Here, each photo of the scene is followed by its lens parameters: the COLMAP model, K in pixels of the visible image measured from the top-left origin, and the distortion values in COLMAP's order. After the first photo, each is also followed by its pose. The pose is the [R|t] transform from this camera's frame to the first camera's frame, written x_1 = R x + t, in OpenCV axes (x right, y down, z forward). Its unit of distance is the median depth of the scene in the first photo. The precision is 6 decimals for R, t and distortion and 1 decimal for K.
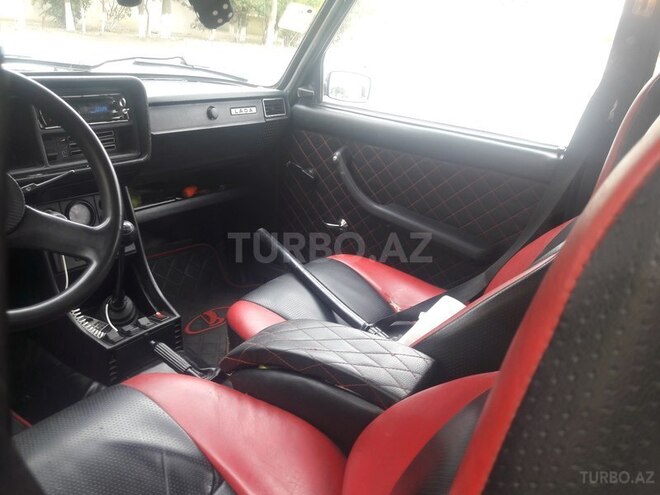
lens RADIAL K [[539.8, 0, 330.0], [0, 539.8, 247.5], [0, 0, 1]] dist [0.033656, -0.043237]
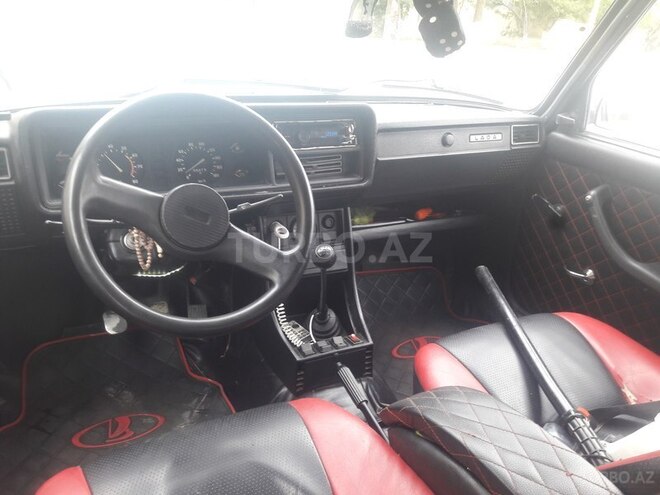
lens RADIAL K [[534.5, 0, 328.3], [0, 534.5, 245.5], [0, 0, 1]] dist [0.115393, -0.179865]
pose [[0.871441, 0.154641, -0.465485, 0.074214], [-0.163484, 0.986309, 0.021606, -0.052047], [0.462454, 0.057271, 0.884792, 0.072954]]
